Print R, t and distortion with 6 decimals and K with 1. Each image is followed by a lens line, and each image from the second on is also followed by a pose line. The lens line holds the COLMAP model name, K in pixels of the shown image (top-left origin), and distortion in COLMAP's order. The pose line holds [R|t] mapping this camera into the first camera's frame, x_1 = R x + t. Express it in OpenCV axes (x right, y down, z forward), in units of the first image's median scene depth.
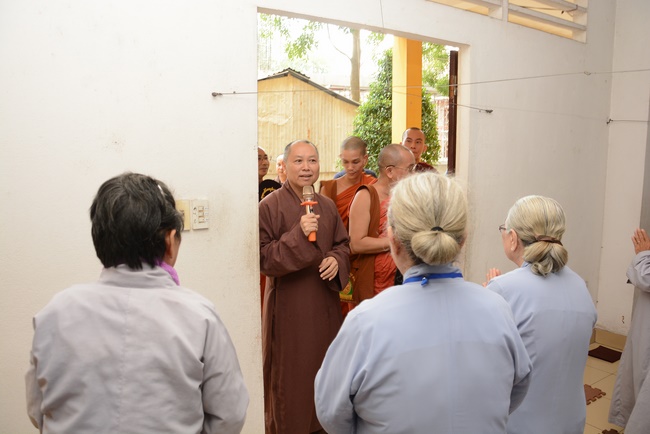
lens RADIAL K [[539.4, 0, 321.7], [0, 539.4, 218.5], [0, 0, 1]] dist [-0.115644, 0.065087]
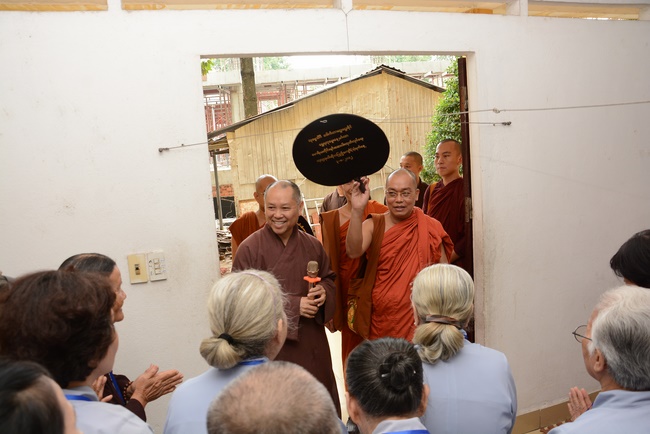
lens RADIAL K [[539.4, 0, 324.3], [0, 539.4, 215.0], [0, 0, 1]] dist [-0.115644, 0.065087]
pose [[0.958180, -0.033318, -0.284220, 0.271742], [0.040478, 0.998993, 0.019353, -0.081354], [0.283289, -0.030048, 0.958564, 0.075466]]
